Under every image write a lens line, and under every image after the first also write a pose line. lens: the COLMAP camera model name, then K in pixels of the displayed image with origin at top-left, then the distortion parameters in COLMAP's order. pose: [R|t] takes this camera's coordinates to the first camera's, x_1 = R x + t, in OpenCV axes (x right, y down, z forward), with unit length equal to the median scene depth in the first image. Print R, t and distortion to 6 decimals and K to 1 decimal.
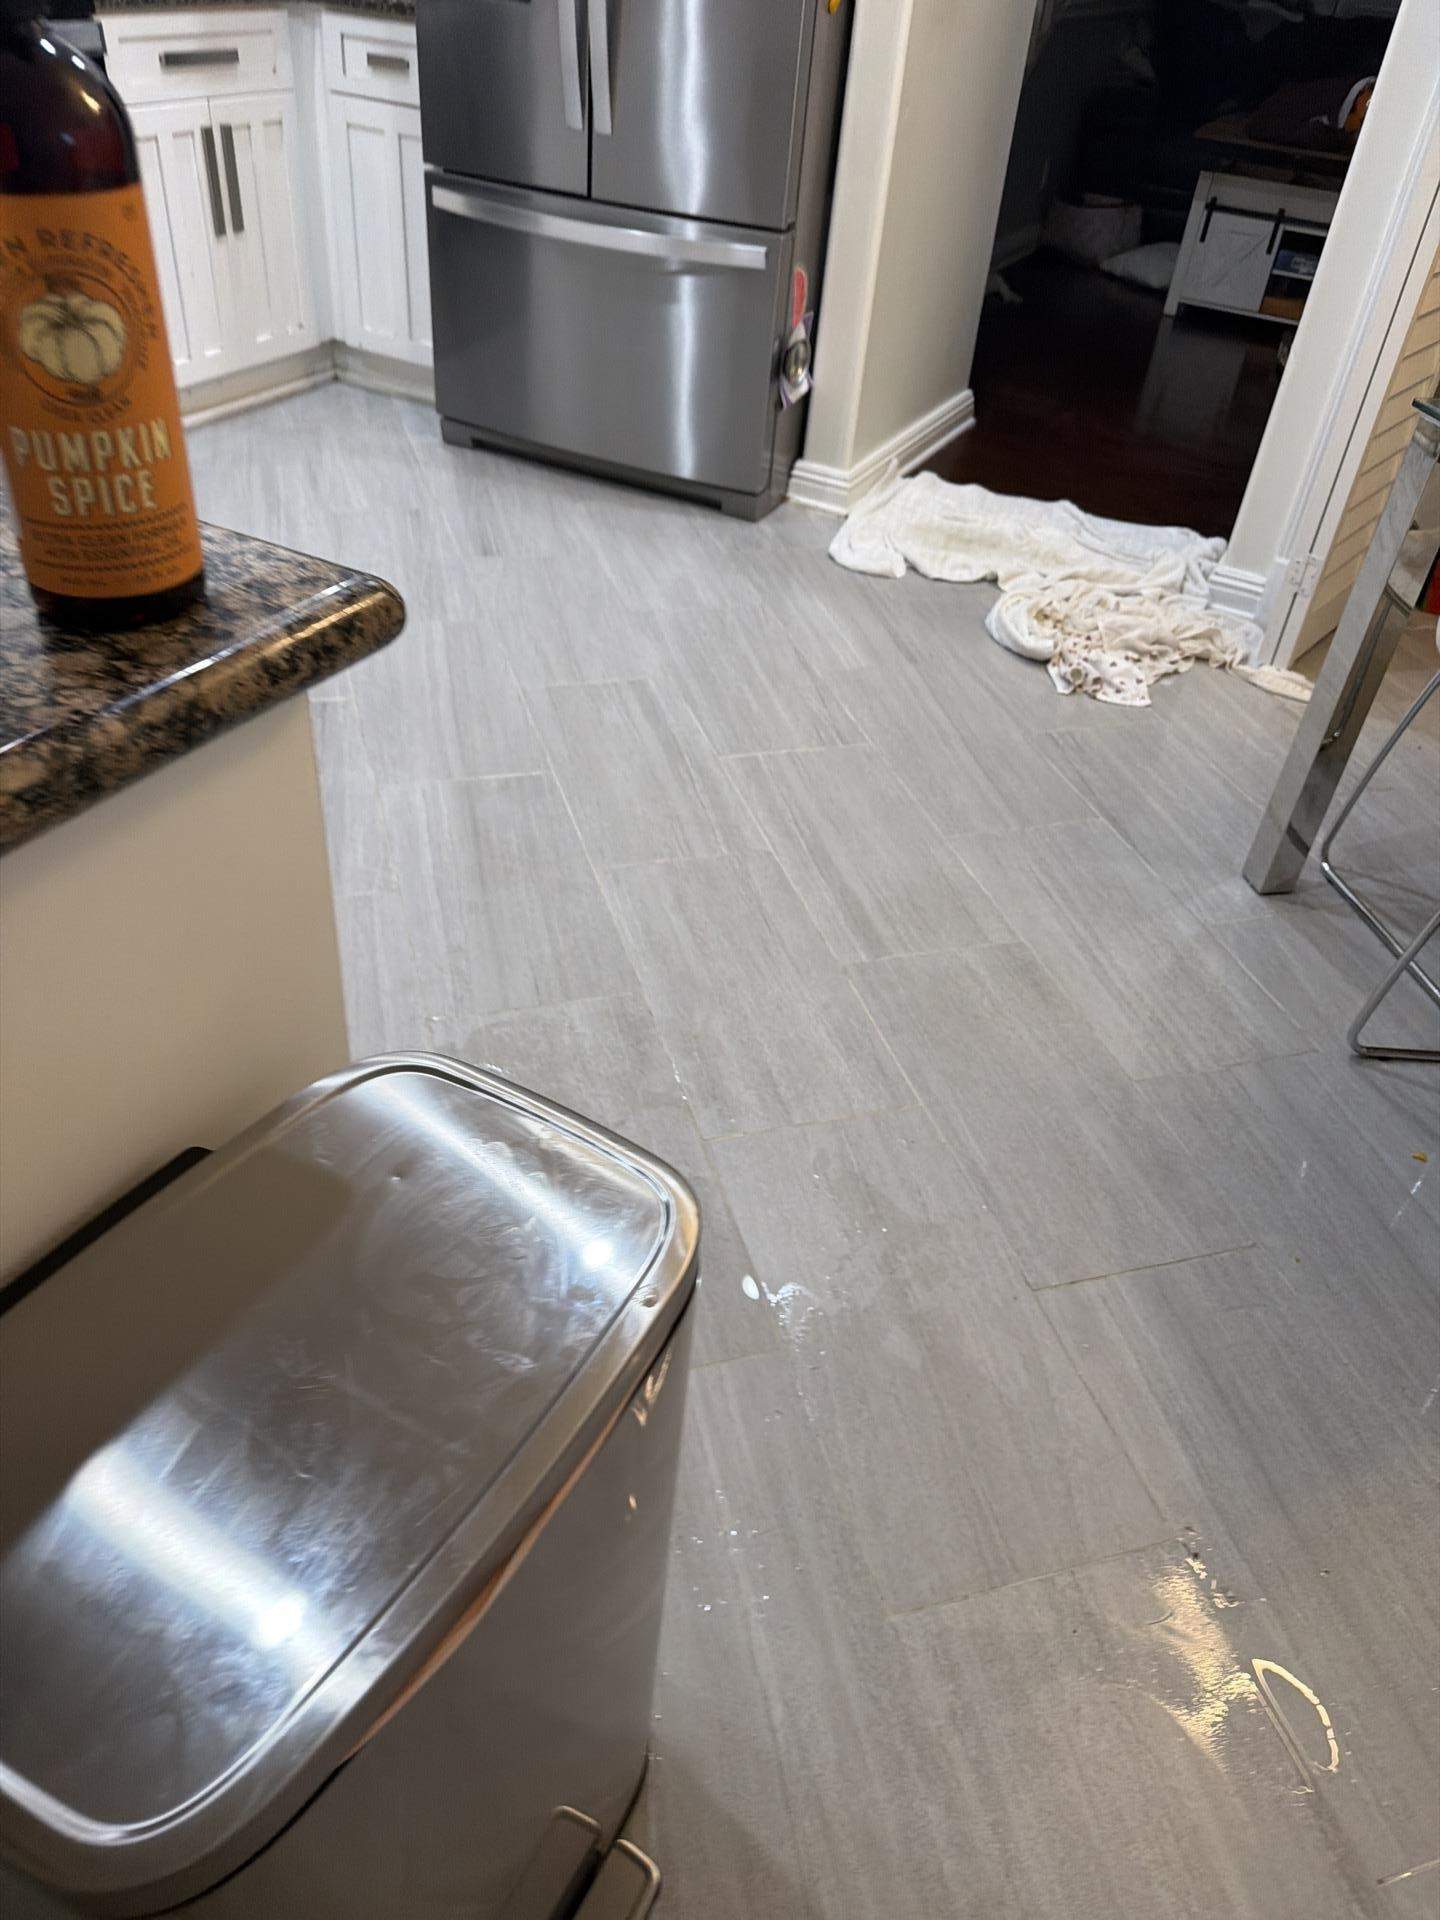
lens RADIAL K [[1364.4, 0, 720.9], [0, 1364.4, 972.0], [0, 0, 1]] dist [0.001545, -0.021231]
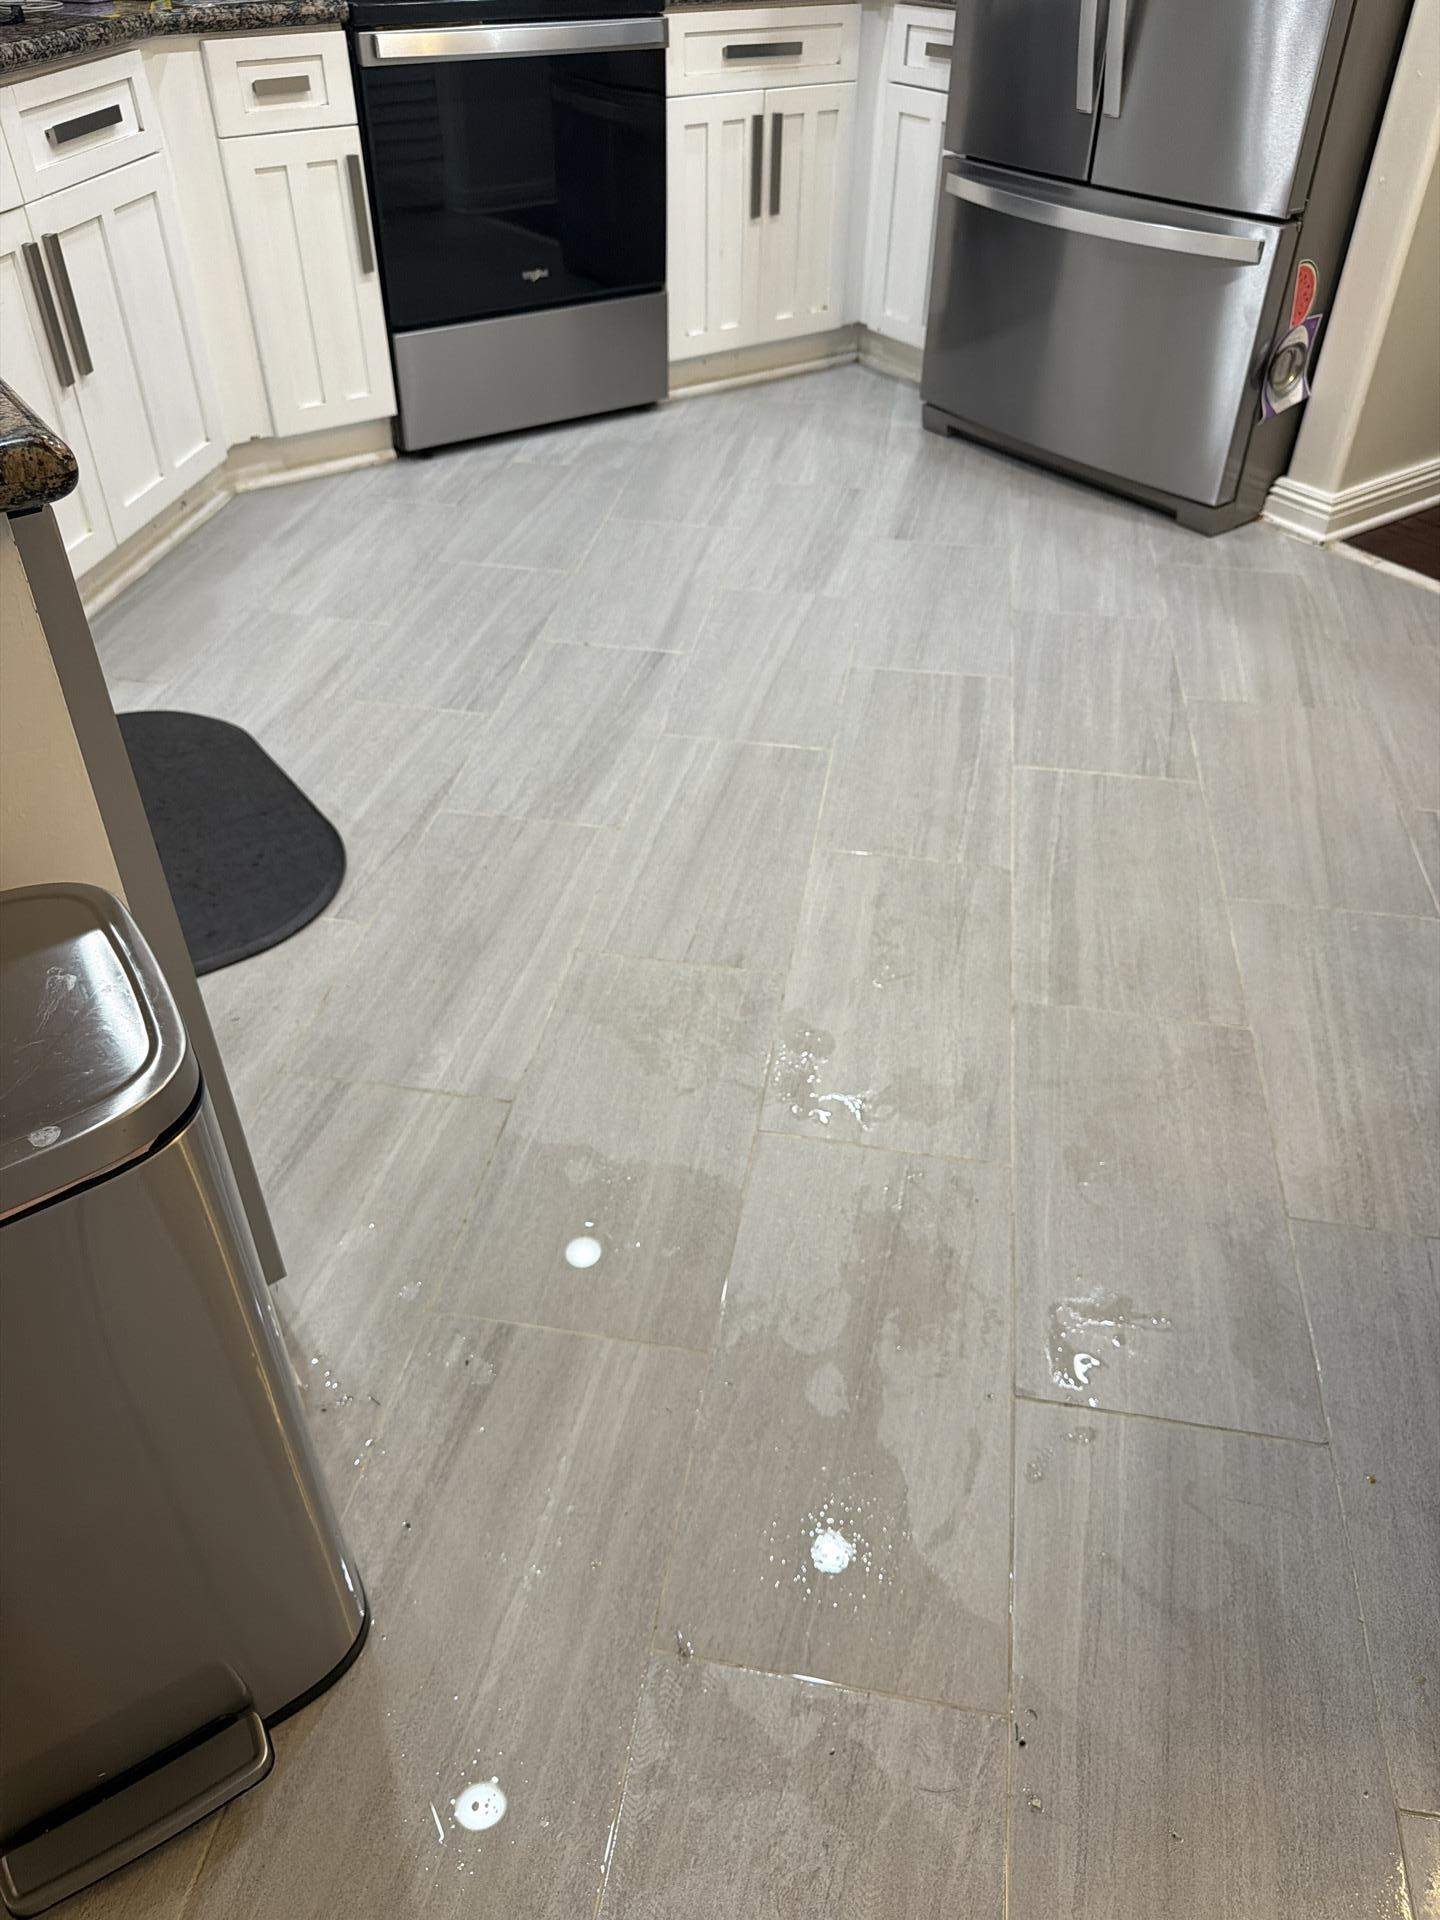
lens RADIAL K [[1364.4, 0, 712.7], [0, 1364.4, 952.0], [0, 0, 1]] dist [0.001545, -0.021231]
pose [[0.888389, 0.228471, -0.398204, 0.155375], [-0.234699, 0.971481, 0.033780, -0.012167], [0.394566, 0.063448, 0.916675, 0.046759]]
